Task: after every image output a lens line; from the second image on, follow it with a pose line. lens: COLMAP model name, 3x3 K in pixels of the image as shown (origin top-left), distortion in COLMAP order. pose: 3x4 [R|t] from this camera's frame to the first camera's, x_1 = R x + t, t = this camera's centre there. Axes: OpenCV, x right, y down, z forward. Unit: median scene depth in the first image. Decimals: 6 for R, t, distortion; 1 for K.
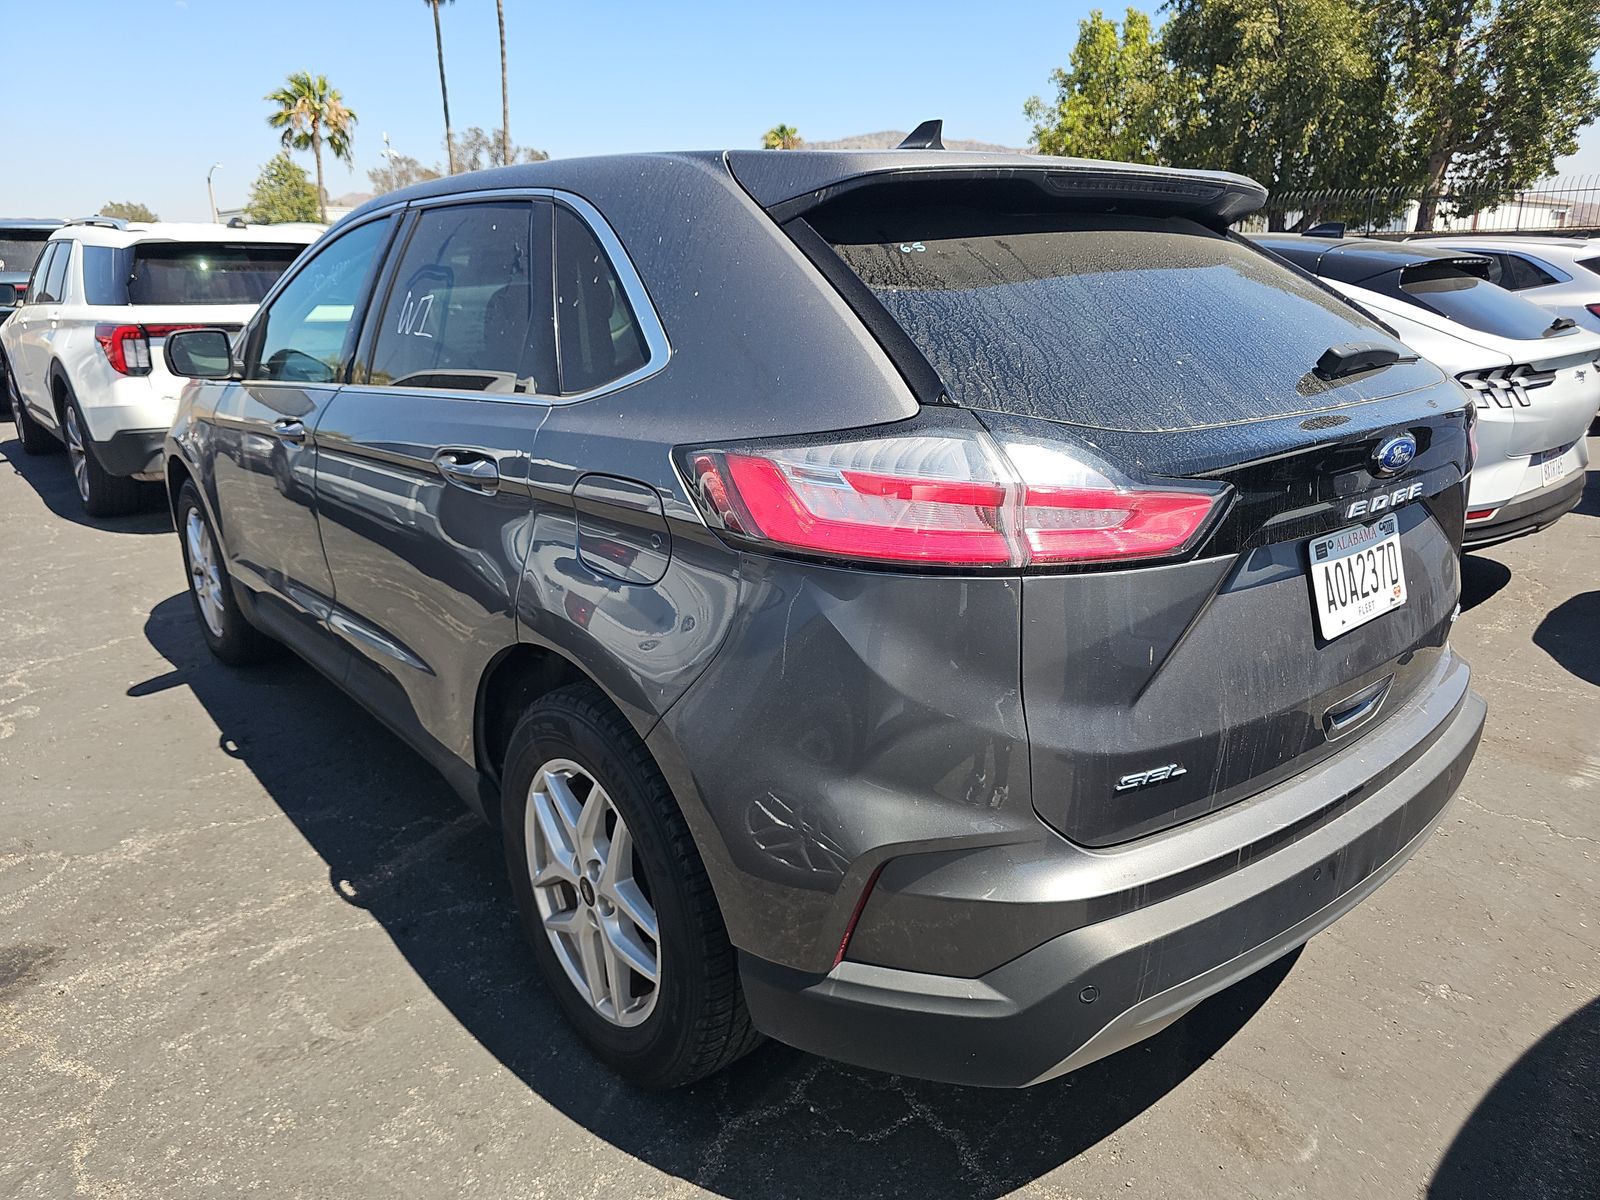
lens RADIAL K [[1077.1, 0, 787.4], [0, 1077.1, 586.1], [0, 0, 1]] dist [0.022916, -0.031929]
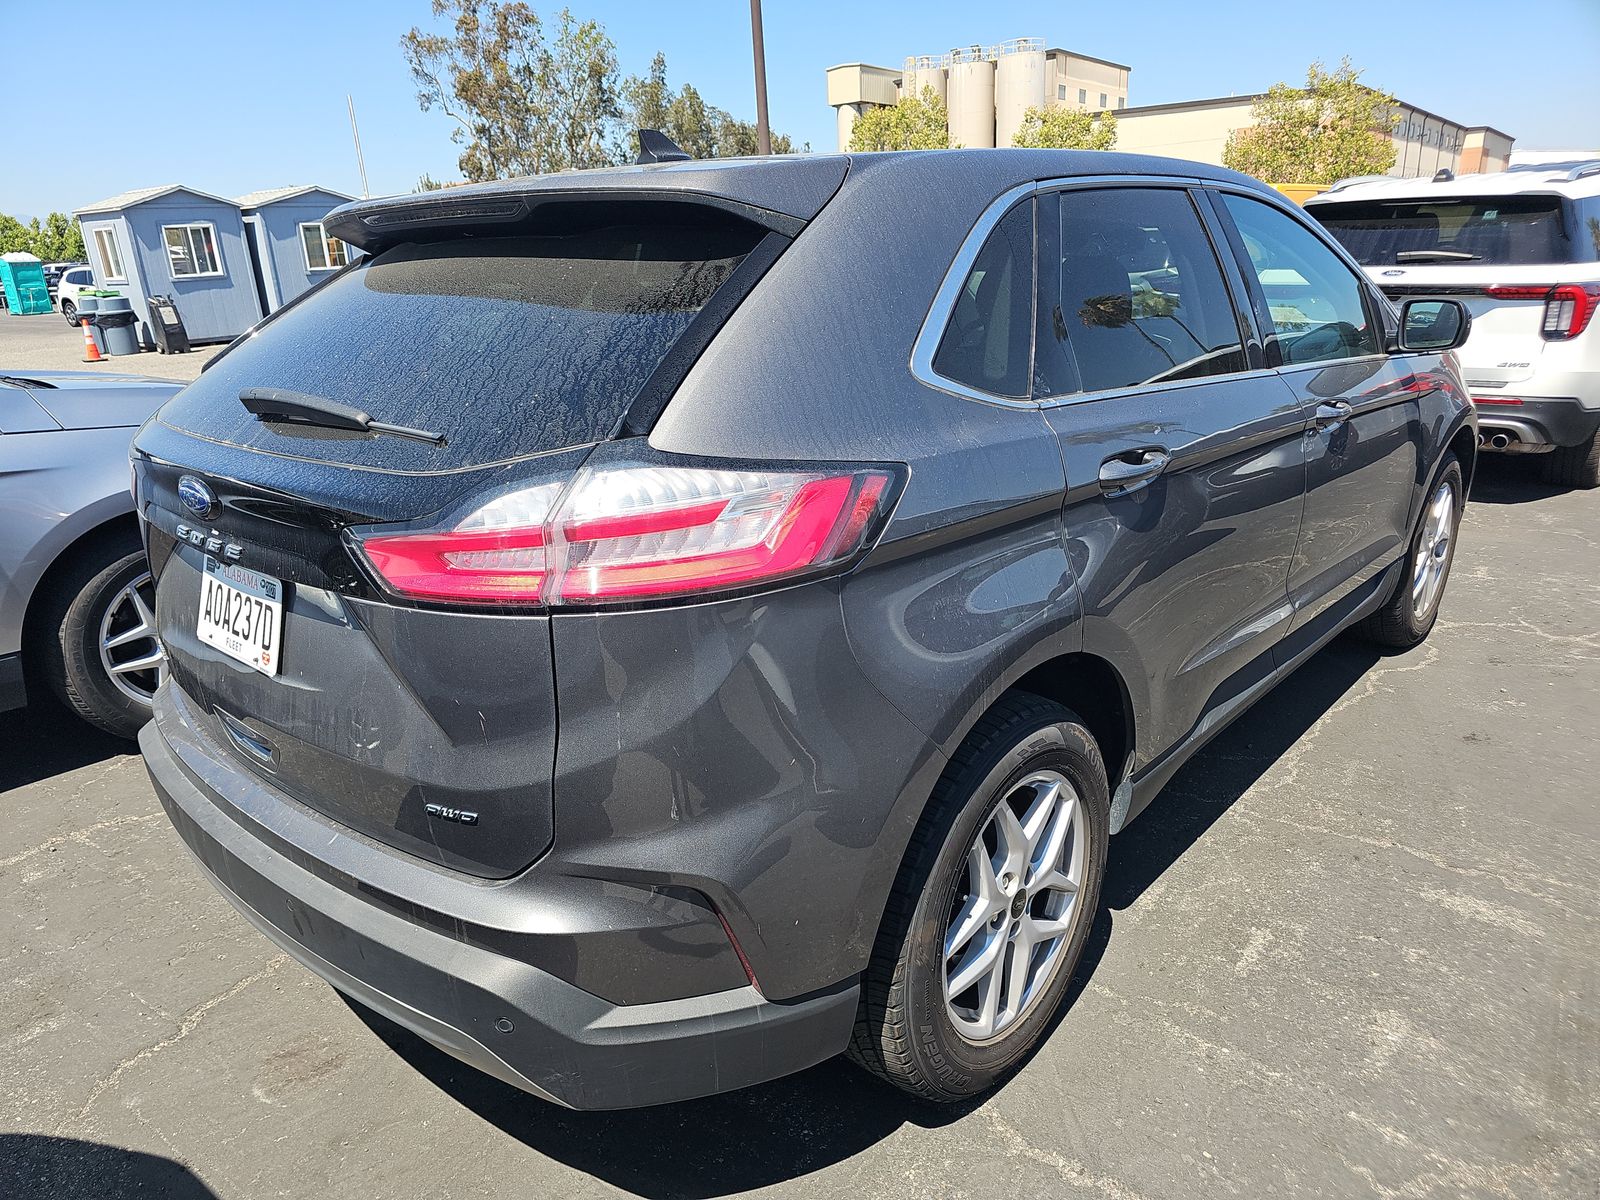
lens RADIAL K [[1077.1, 0, 806.3], [0, 1077.1, 612.6], [0, 0, 1]] dist [0.022916, -0.031929]
pose [[0.140619, 0.325504, -0.935026, 1.533312], [-0.249122, 0.925657, 0.284776, -0.426051], [0.958209, 0.192891, 0.211255, 1.281115]]
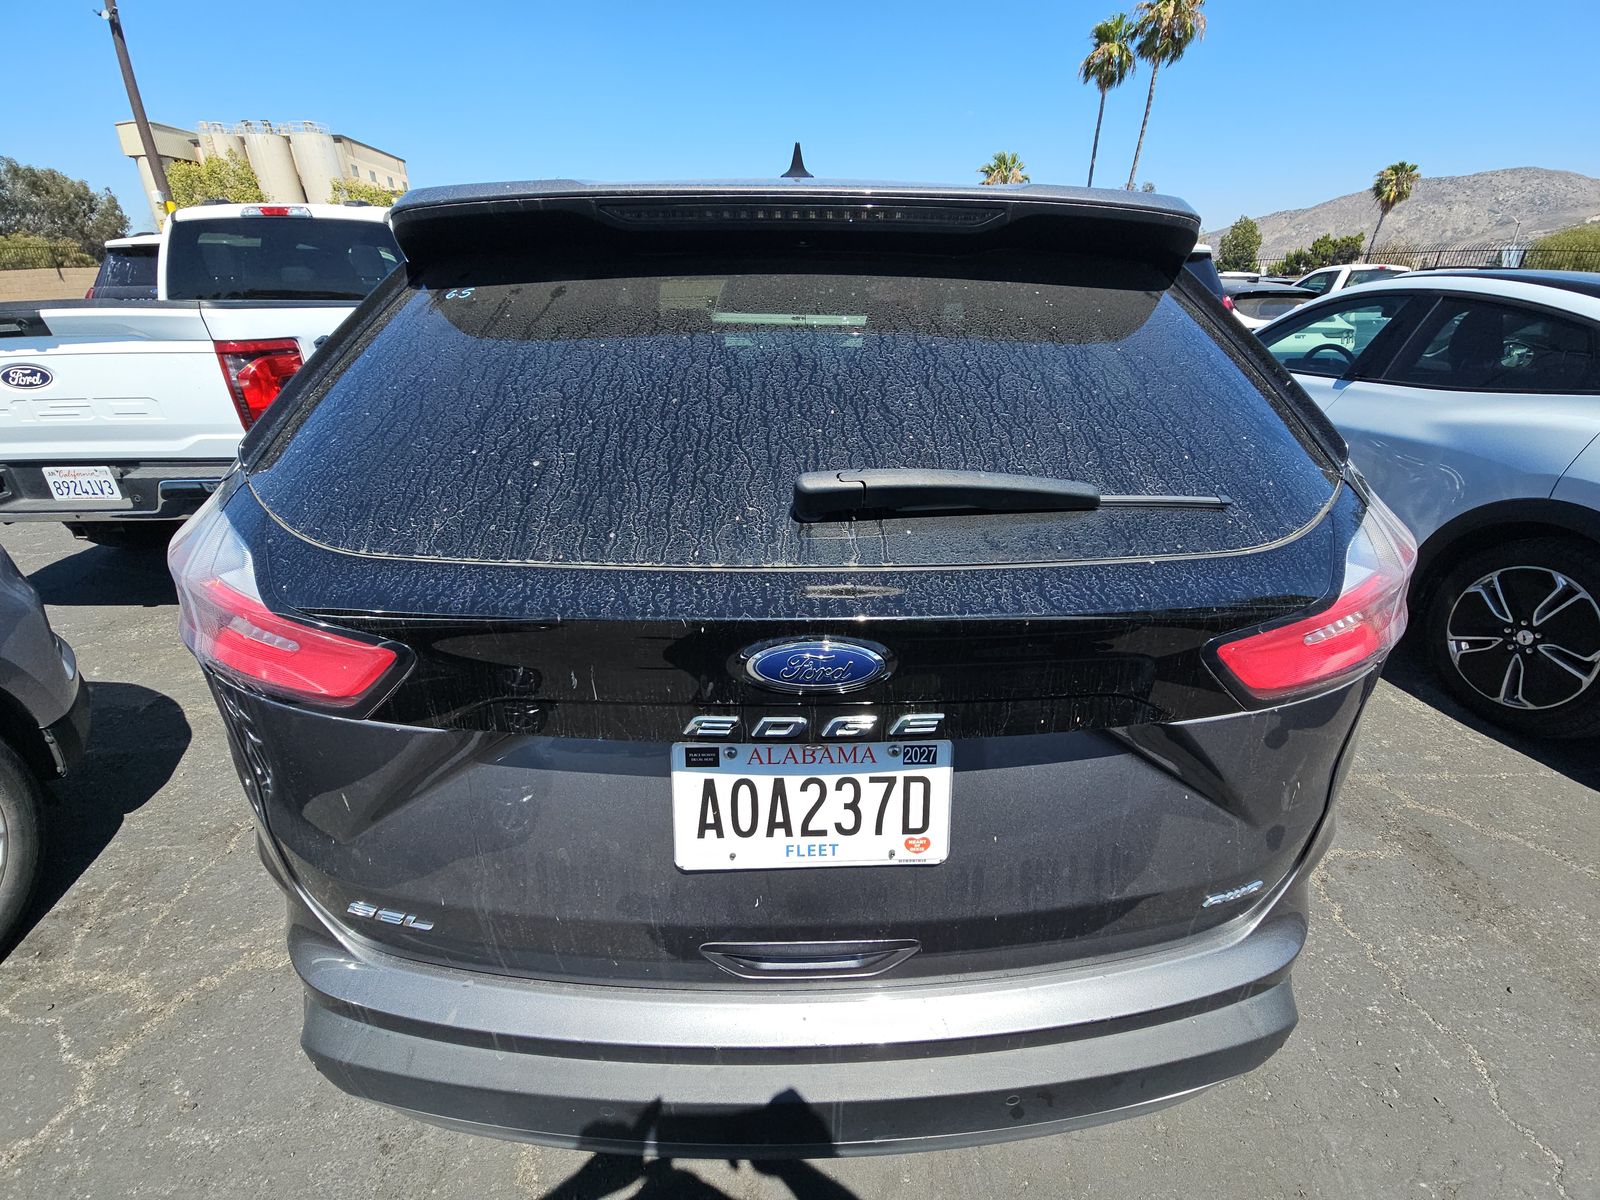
lens RADIAL K [[656.5, 0, 798.1], [0, 656.5, 615.2], [0, 0, 1]] dist [-0.003983, -0.001502]
pose [[0.786633, 0.291294, -0.544387, 0.711191], [-0.190598, 0.953214, 0.234640, -0.223740], [0.587266, -0.080816, 0.805349, 0.653955]]
